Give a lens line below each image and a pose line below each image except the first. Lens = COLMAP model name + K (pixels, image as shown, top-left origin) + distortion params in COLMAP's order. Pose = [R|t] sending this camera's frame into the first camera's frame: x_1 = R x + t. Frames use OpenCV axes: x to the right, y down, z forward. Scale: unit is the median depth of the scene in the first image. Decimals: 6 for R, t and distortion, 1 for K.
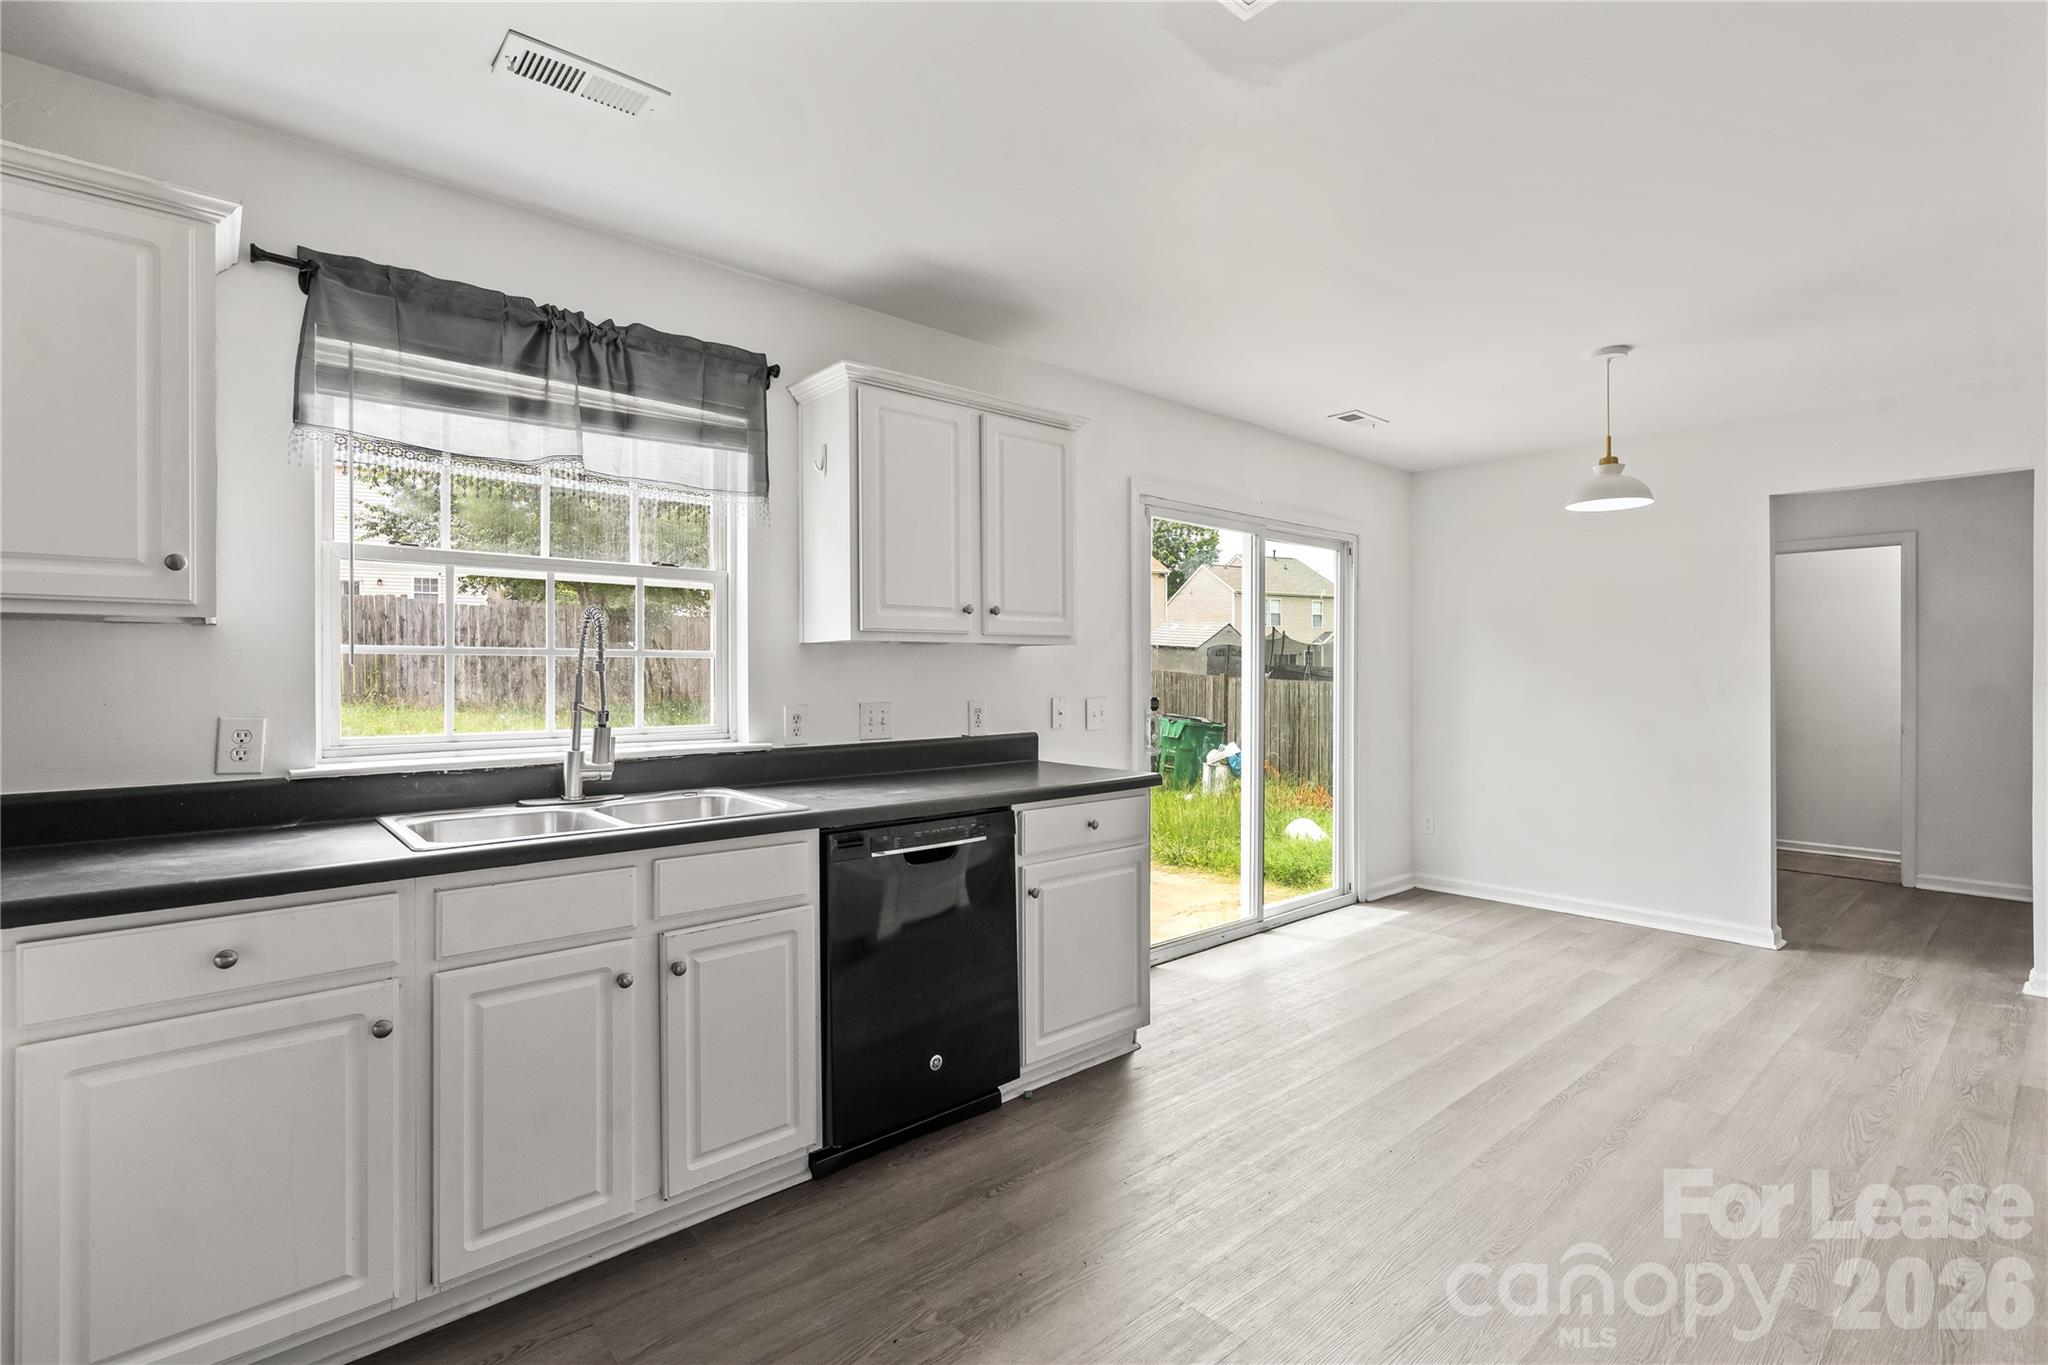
lens RADIAL K [[936.9, 0, 1018.3], [0, 936.9, 673.9], [0, 0, 1]] dist [-0.001711, 0.000769]
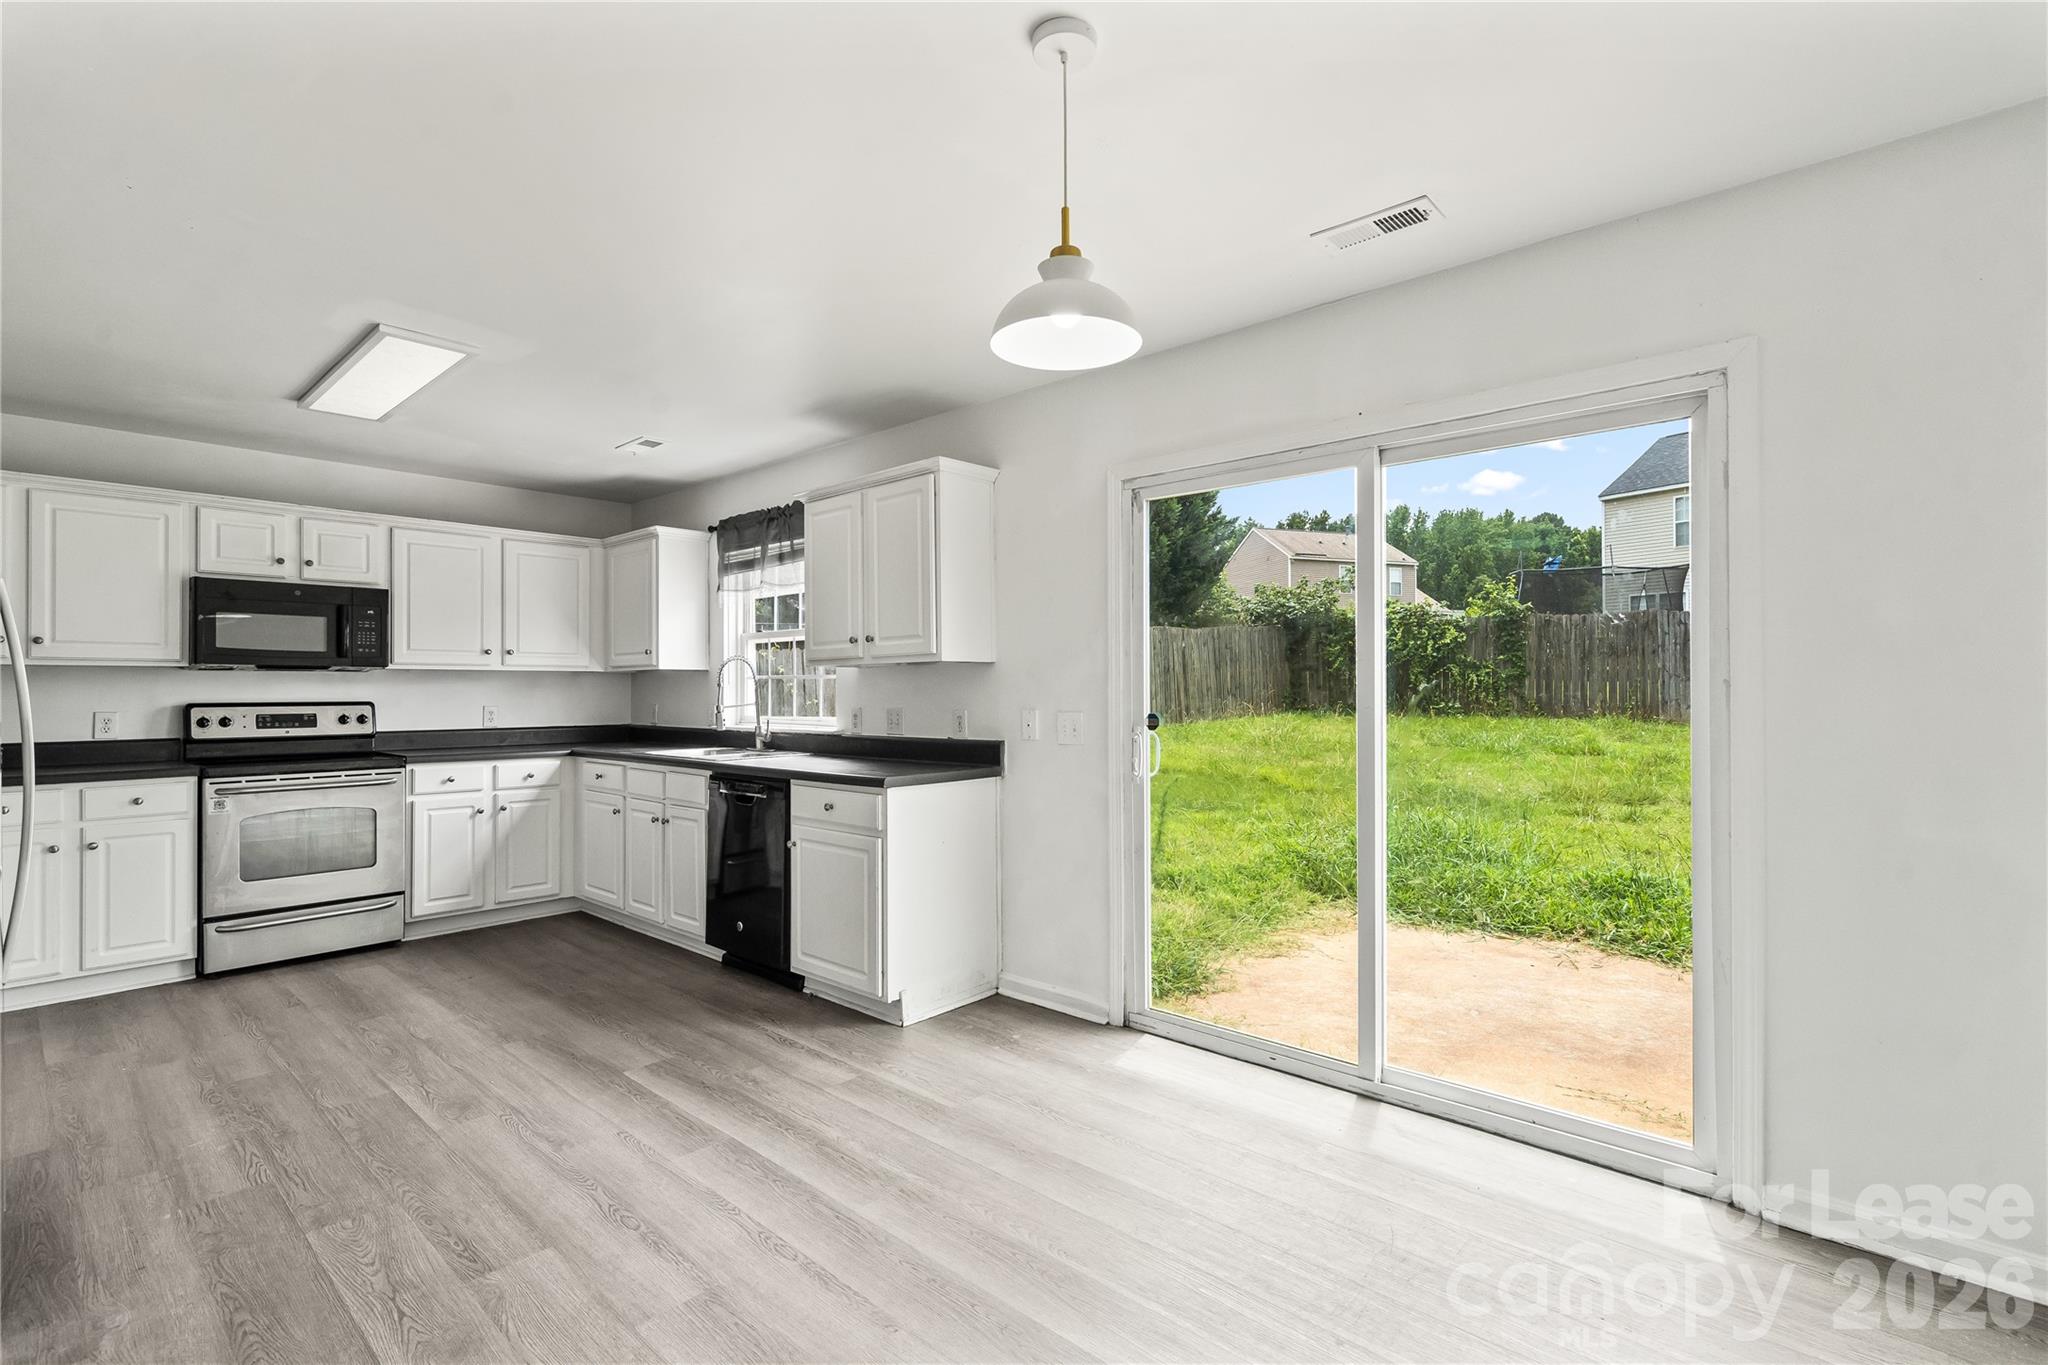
lens RADIAL K [[936.9, 0, 1027.1], [0, 936.9, 689.1], [0, 0, 1]] dist [-0.001711, 0.000769]
pose [[0.120254, -0.000781, -0.992743, 1.368484], [0.002050, 0.999998, -0.000539, 0.003879], [0.992741, -0.001971, 0.120256, 1.119823]]
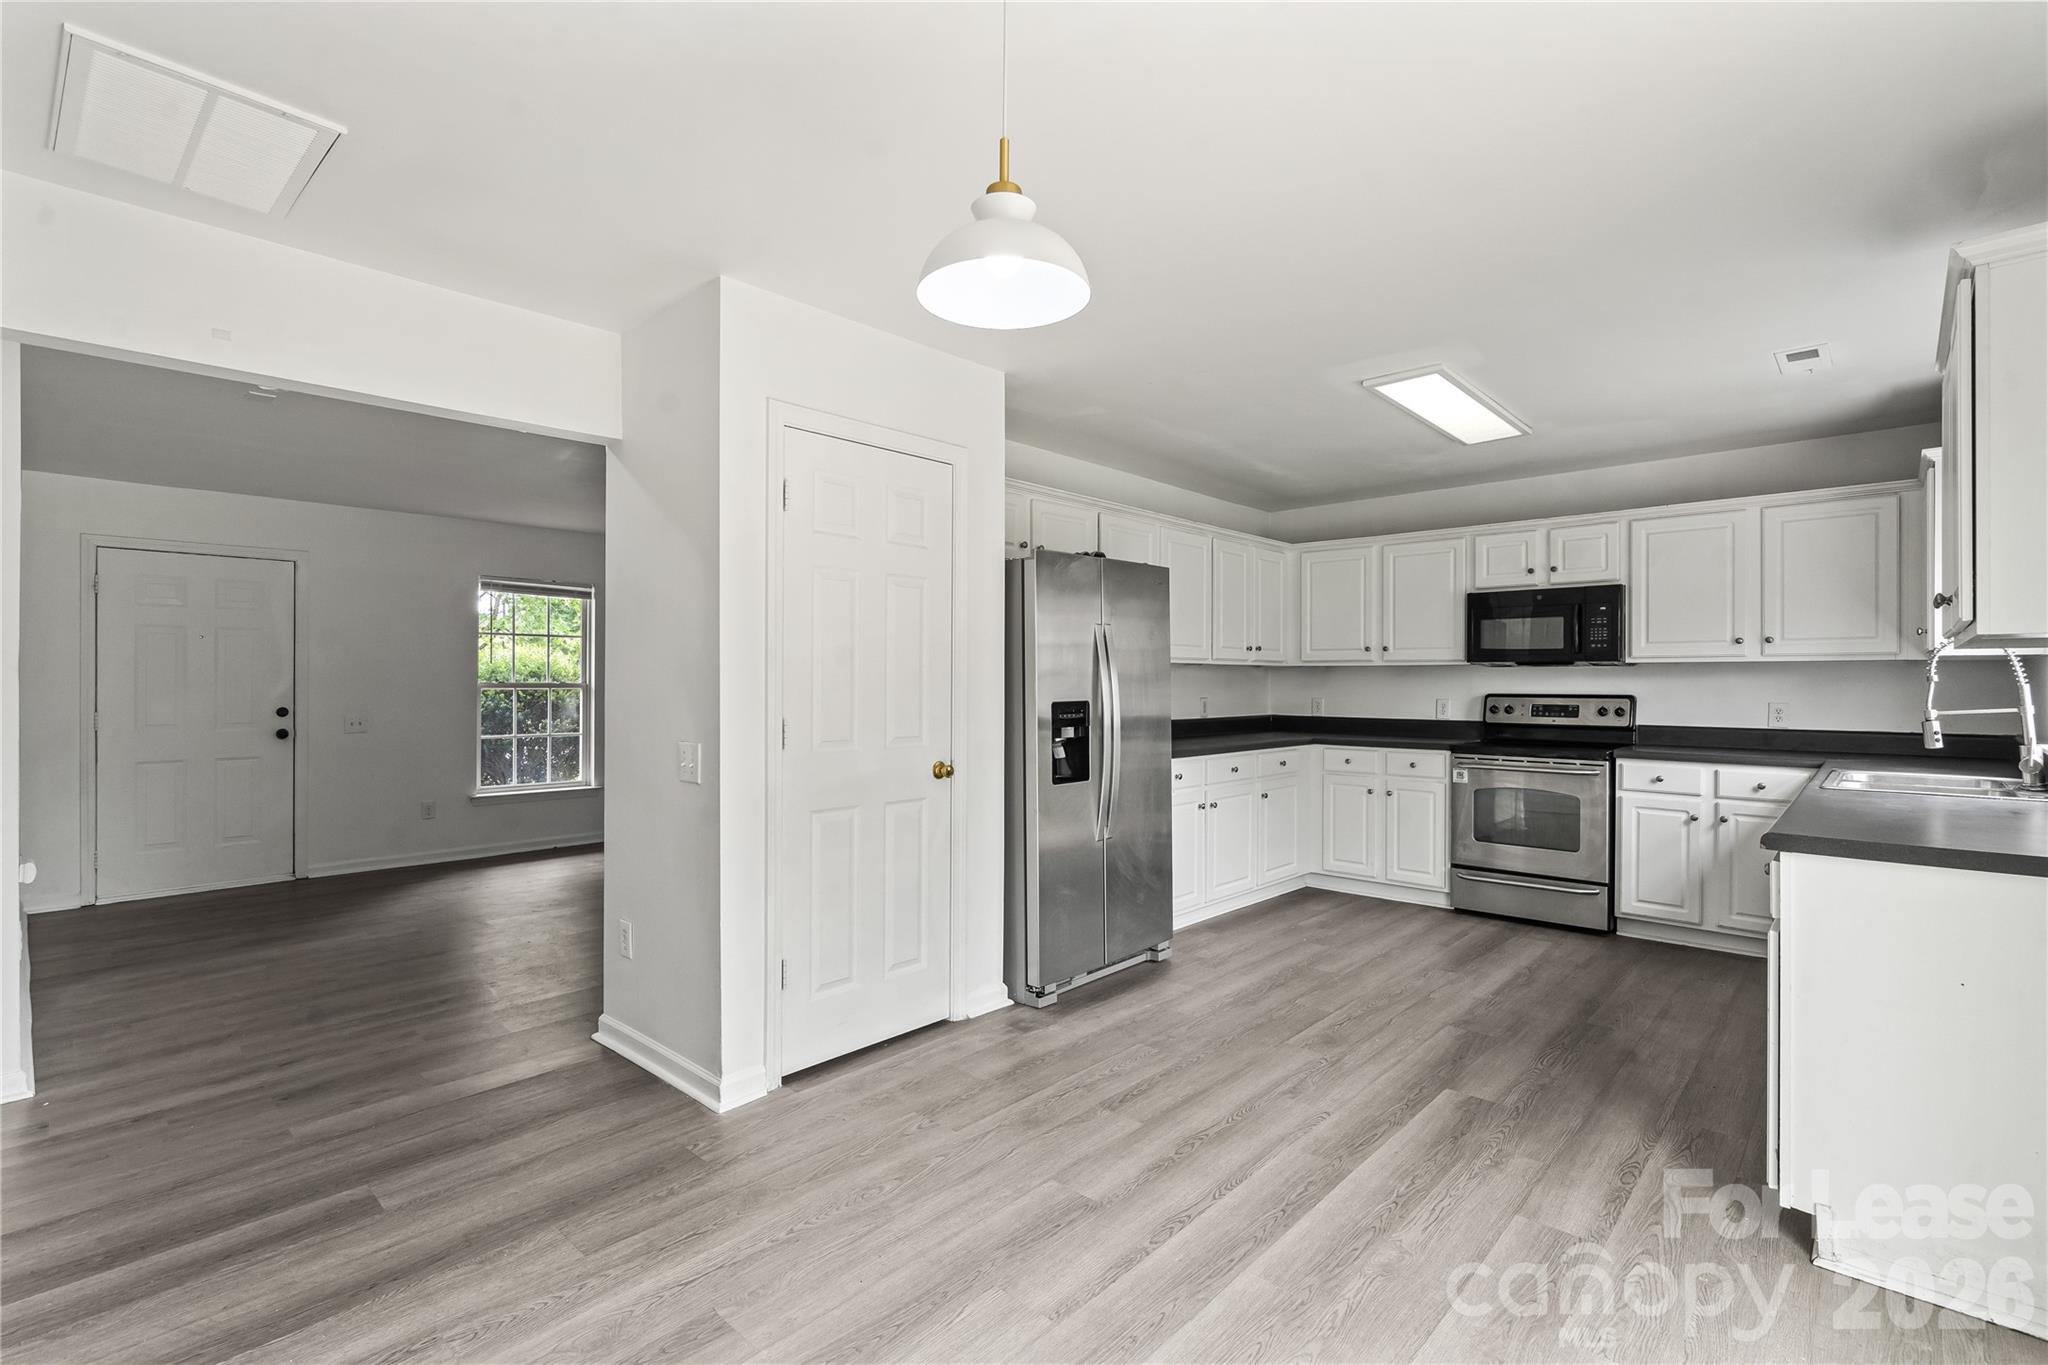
lens RADIAL K [[936.9, 0, 1028.8], [0, 936.9, 681.0], [0, 0, 1]] dist [-0.001711, 0.000769]
pose [[-0.994212, -0.001645, -0.107425, 0.812795], [-0.001733, 0.999998, 0.000722, -0.002169], [0.107424, 0.000904, -0.994213, 1.748816]]
